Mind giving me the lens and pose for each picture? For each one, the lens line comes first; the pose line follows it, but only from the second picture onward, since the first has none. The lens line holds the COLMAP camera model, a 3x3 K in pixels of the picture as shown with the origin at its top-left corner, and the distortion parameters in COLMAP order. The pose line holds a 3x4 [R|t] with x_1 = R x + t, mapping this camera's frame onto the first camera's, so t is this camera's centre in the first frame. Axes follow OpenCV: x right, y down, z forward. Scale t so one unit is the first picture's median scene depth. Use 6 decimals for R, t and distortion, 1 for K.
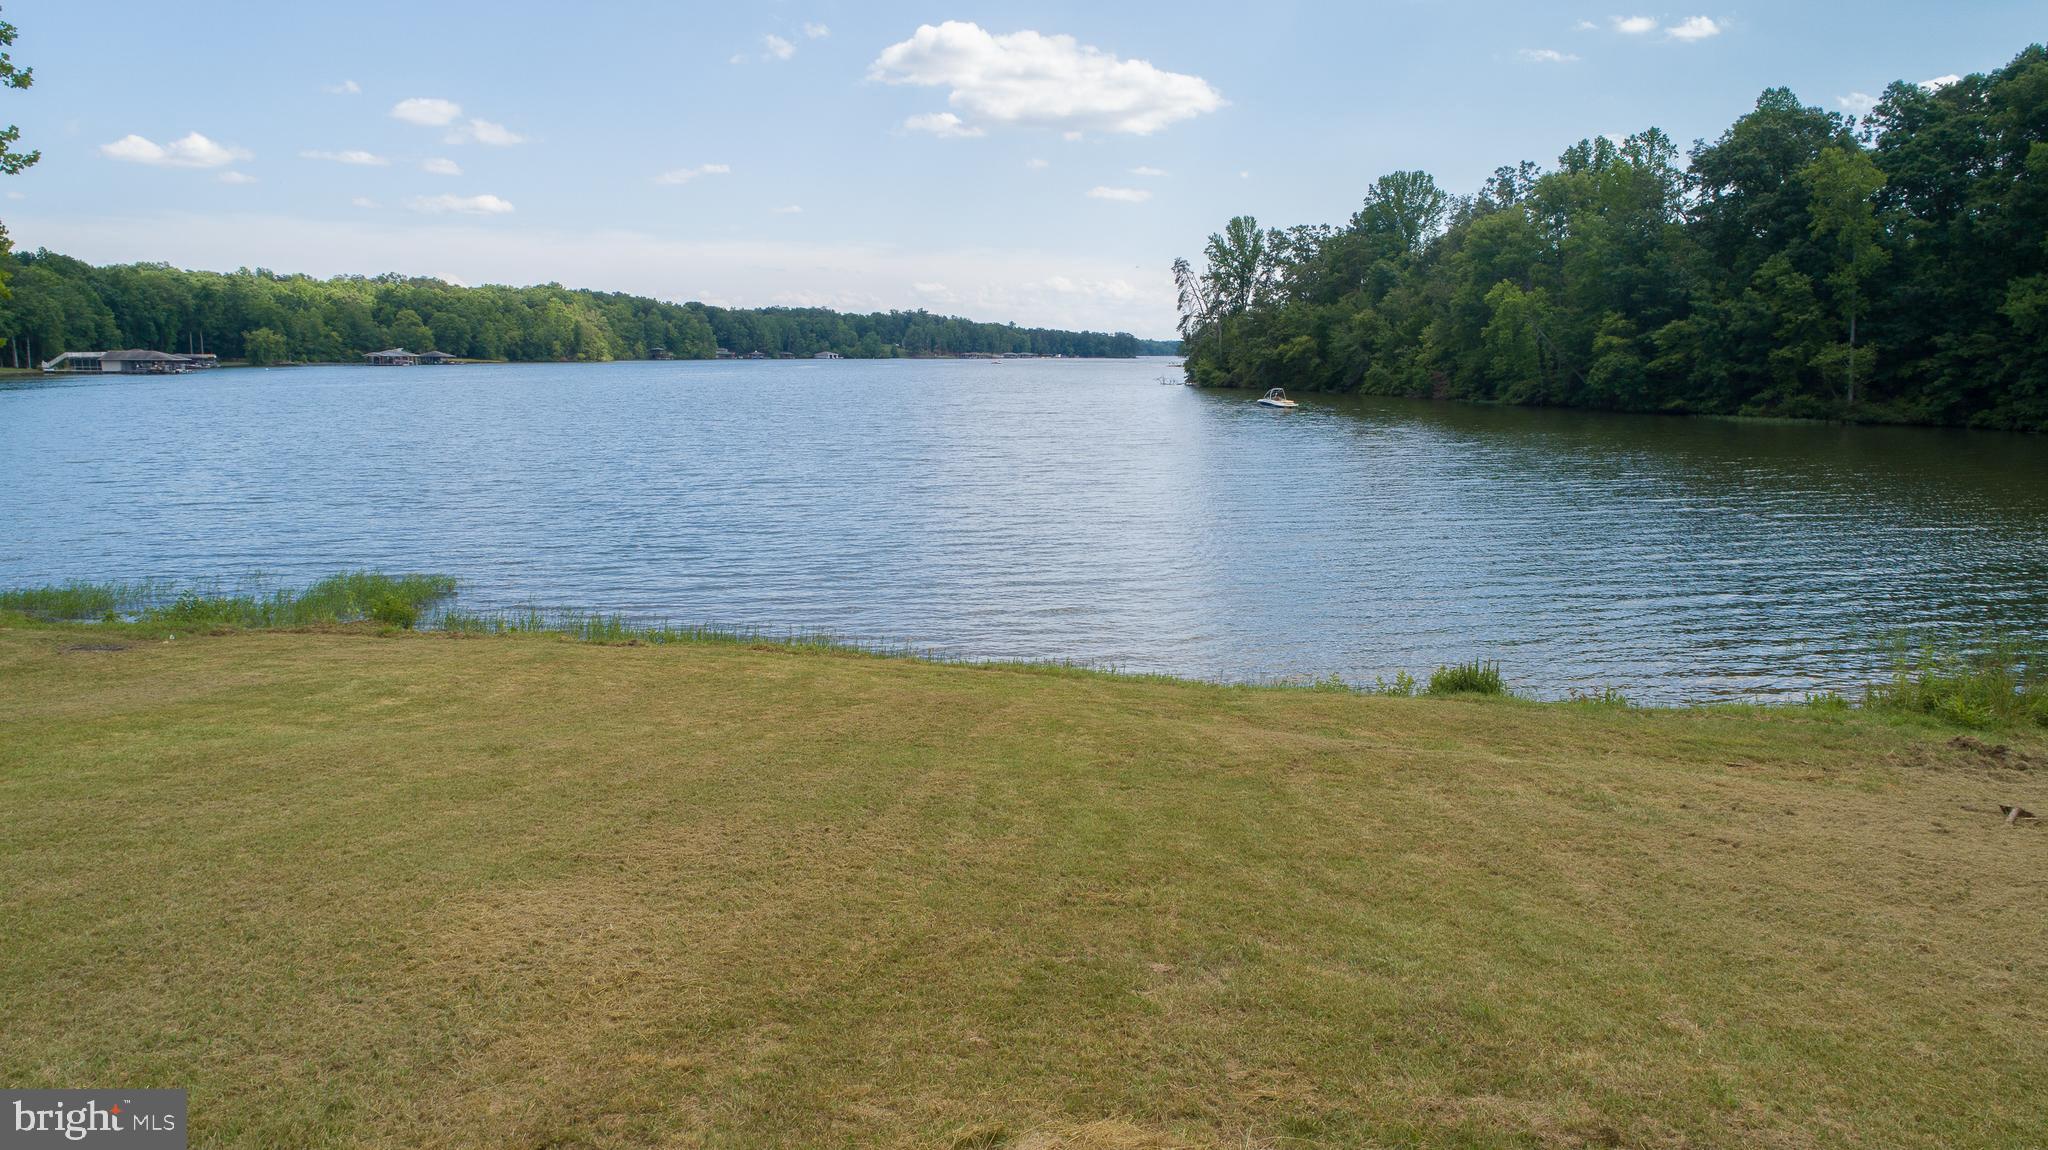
lens RADIAL K [[1375.1, 0, 1024.0], [0, 1375.1, 575.0], [0, 0, 1]] dist [-0.014673, 0.007250]
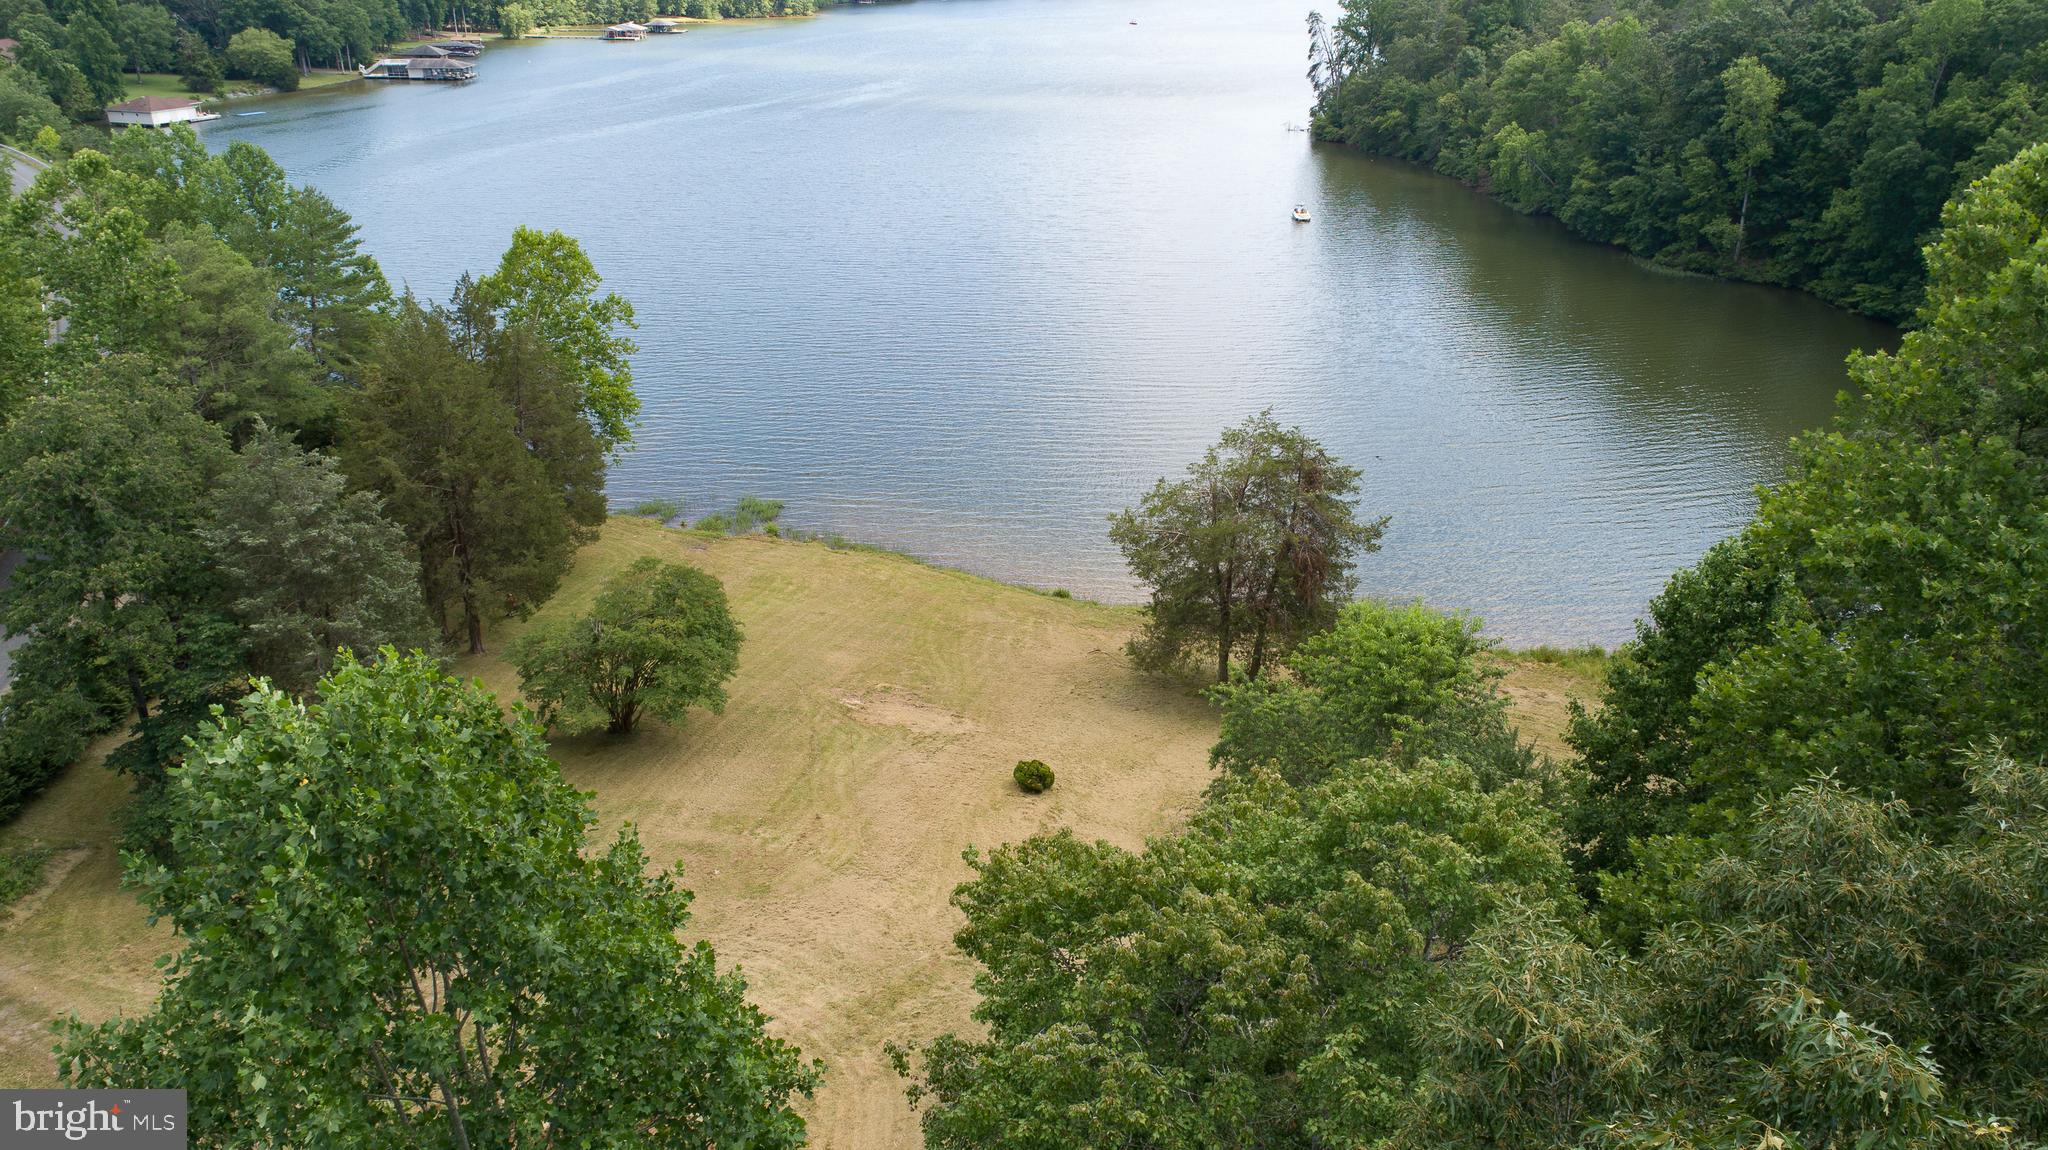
lens RADIAL K [[1375.1, 0, 1024.0], [0, 1375.1, 575.0], [0, 0, 1]] dist [-0.014673, 0.007250]
pose [[0.988788, 0.070425, -0.131676, 0.069989], [-0.032587, 0.962316, 0.269974, -0.096513], [0.145727, -0.262656, 0.953821, -0.254710]]
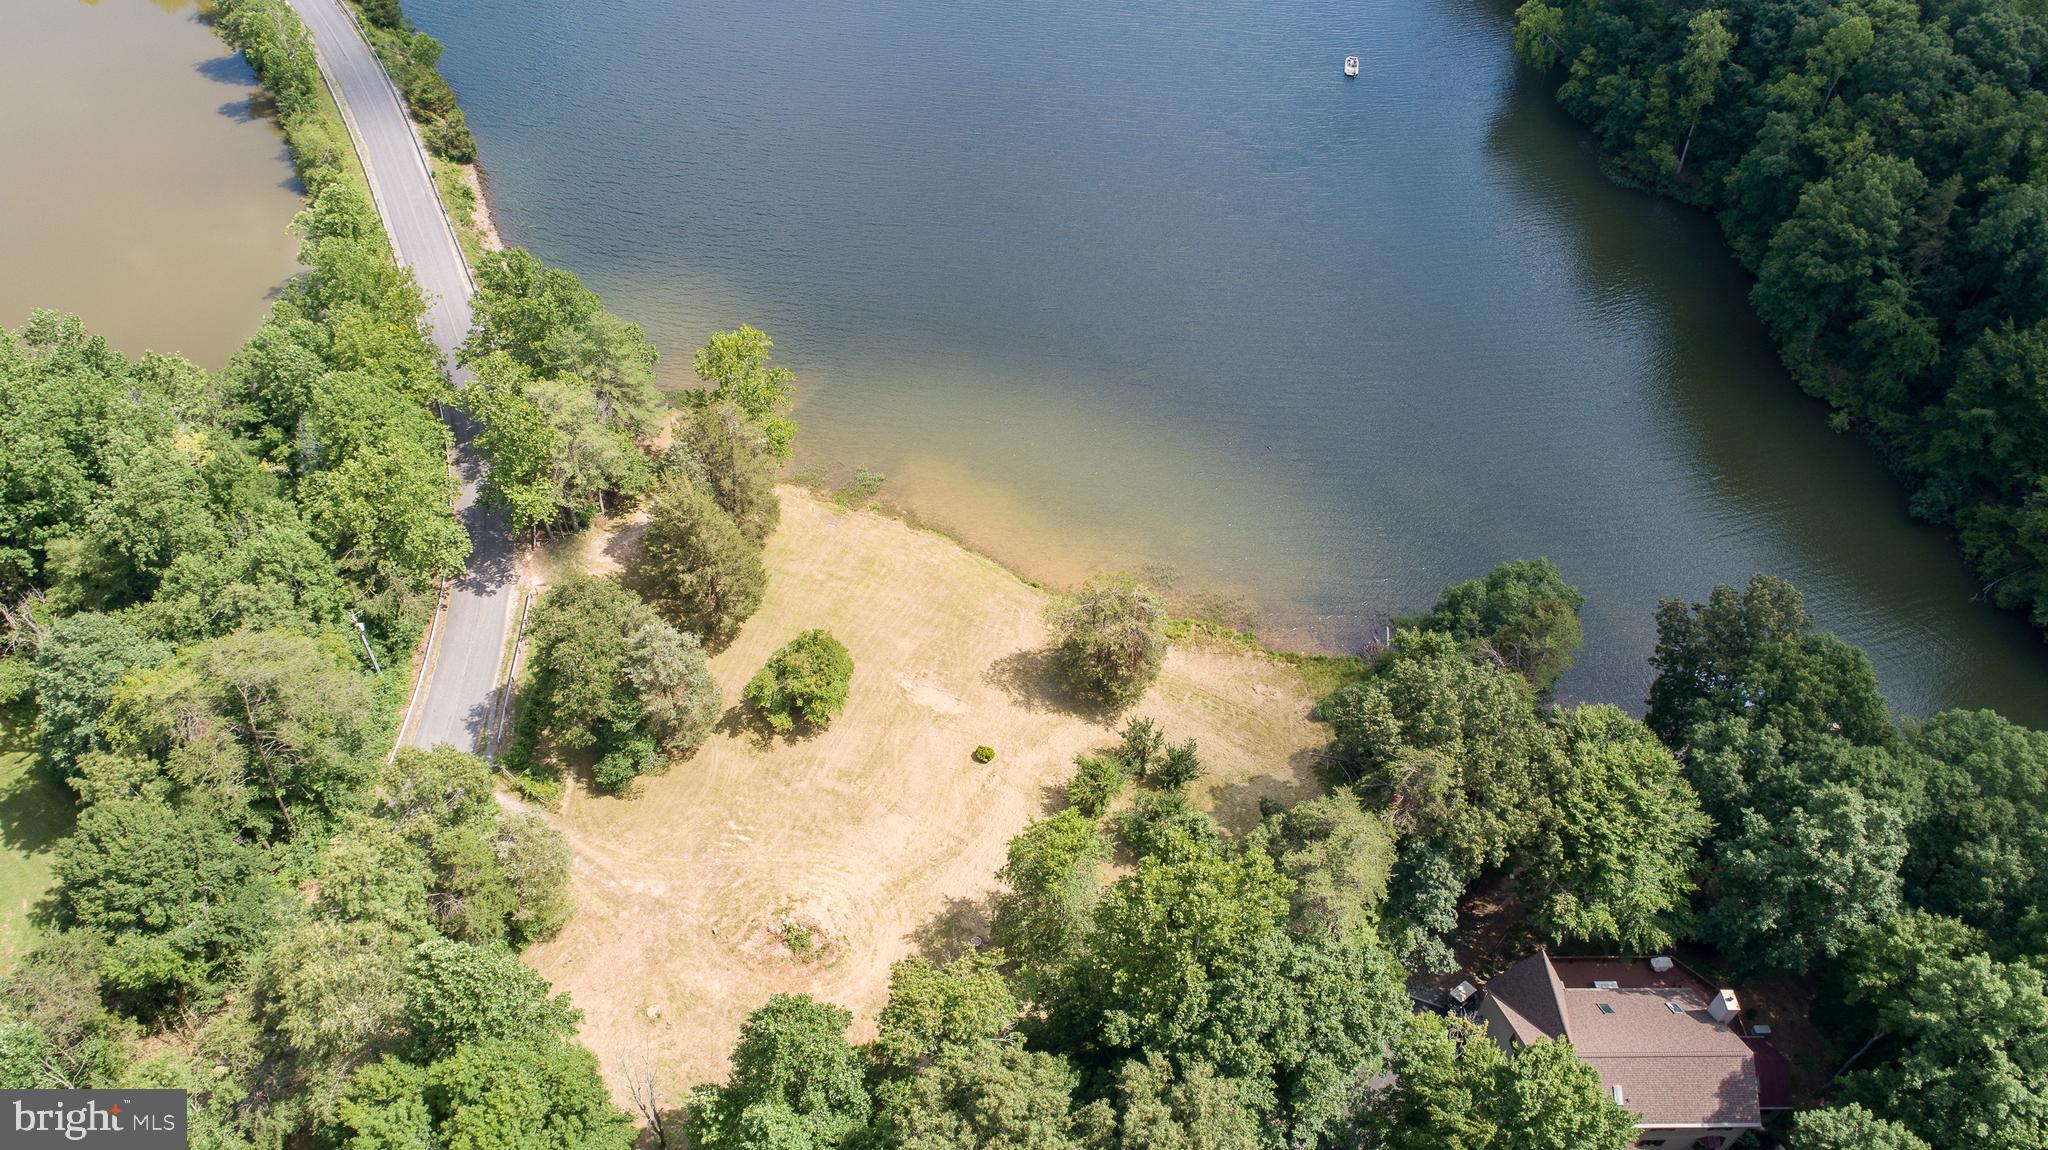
lens RADIAL K [[1401.7, 0, 1024.7], [0, 1401.7, 576.9], [0, 0, 1]] dist [-0.015312, 0.005466]
pose [[0.965116, 0.192217, -0.177773, 0.145169], [-0.048546, 0.798586, 0.599920, -0.397462], [0.257282, -0.570362, 0.780060, -0.420145]]
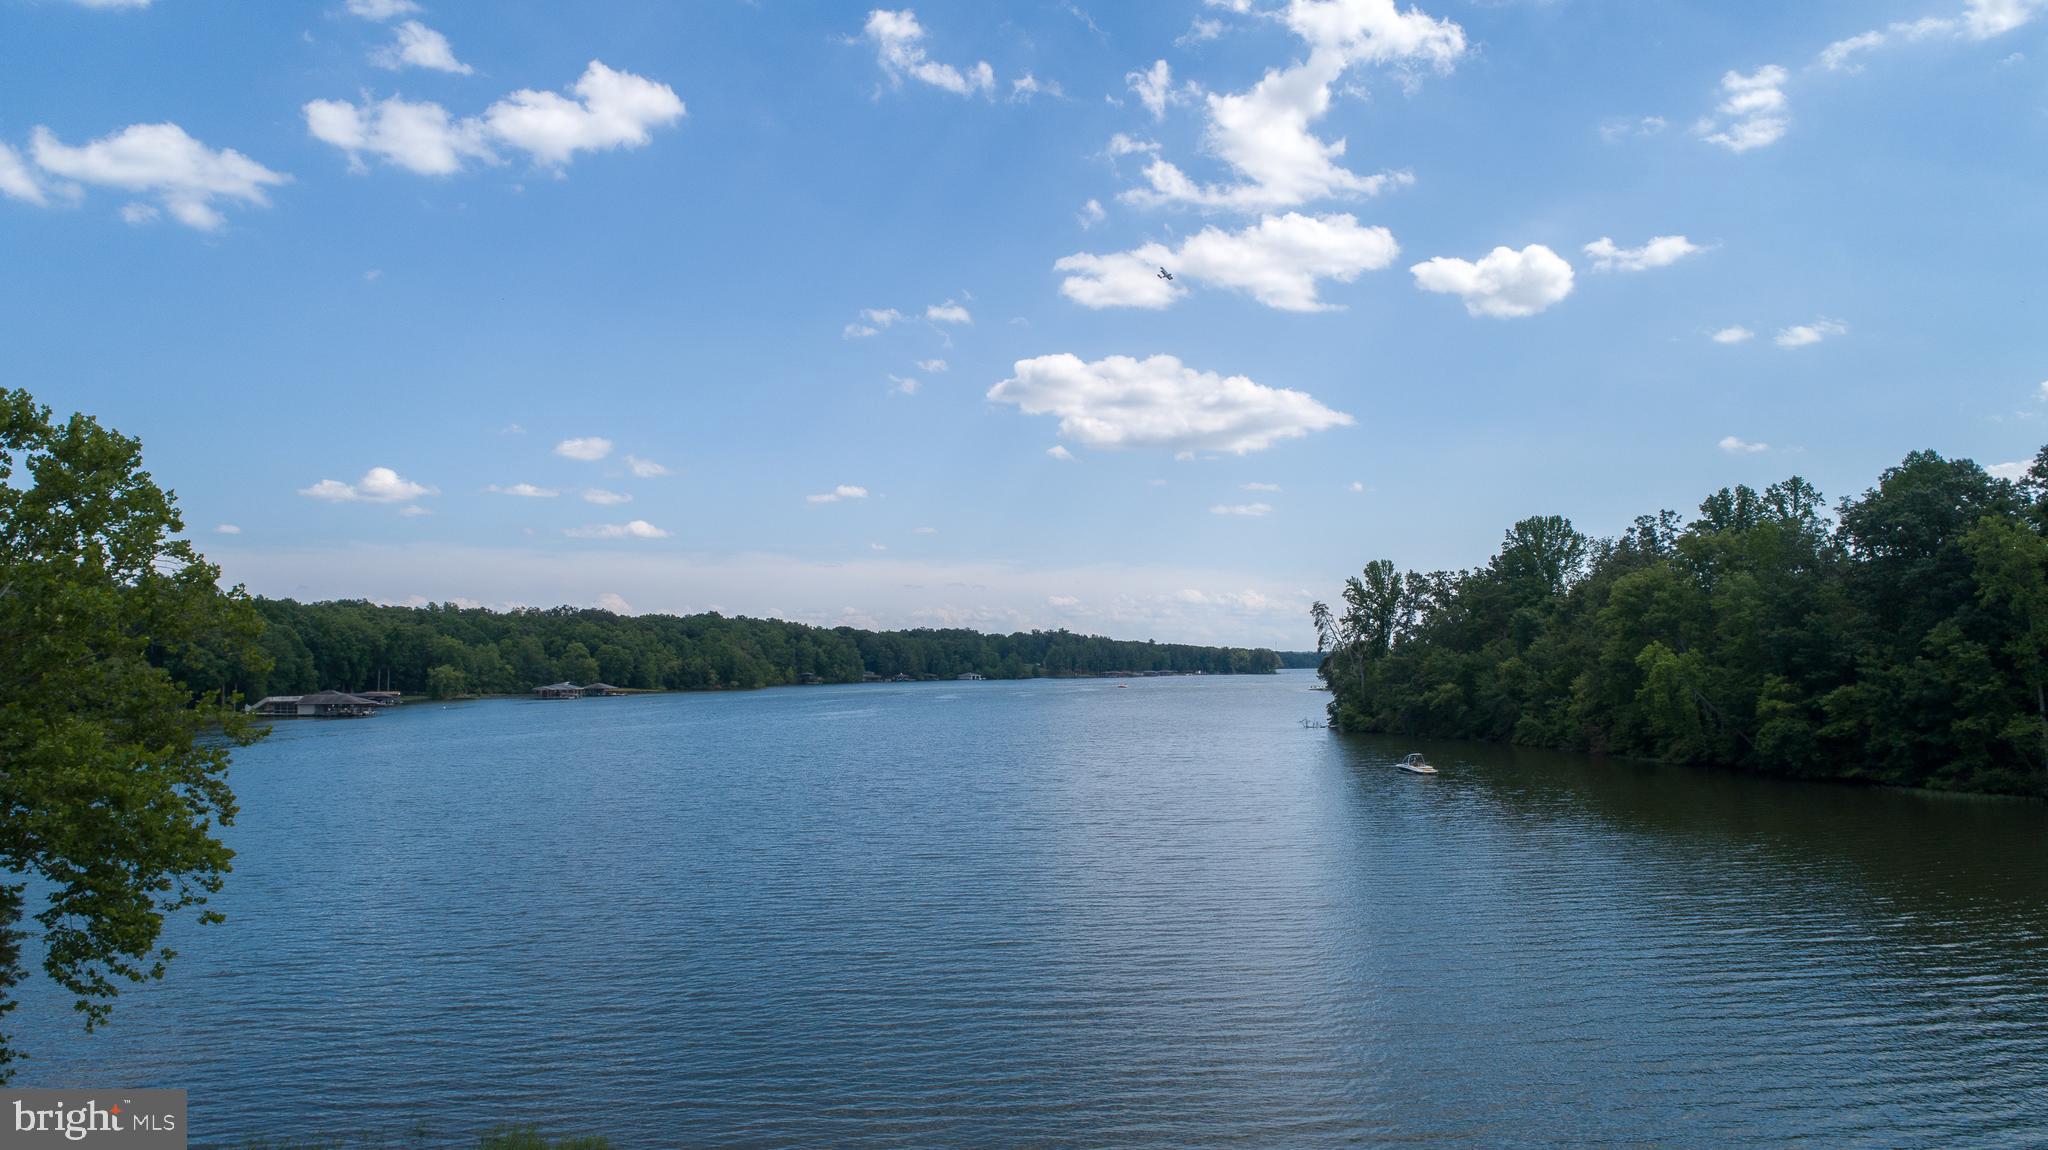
lens RADIAL K [[1375.1, 0, 1024.0], [0, 1375.1, 575.0], [0, 0, 1]] dist [-0.014673, 0.007250]
pose [[0.994834, -0.016567, -0.100151, -0.000212], [-0.006231, 0.974767, -0.223140, -0.027070], [0.101320, 0.222611, 0.969628, -0.006138]]
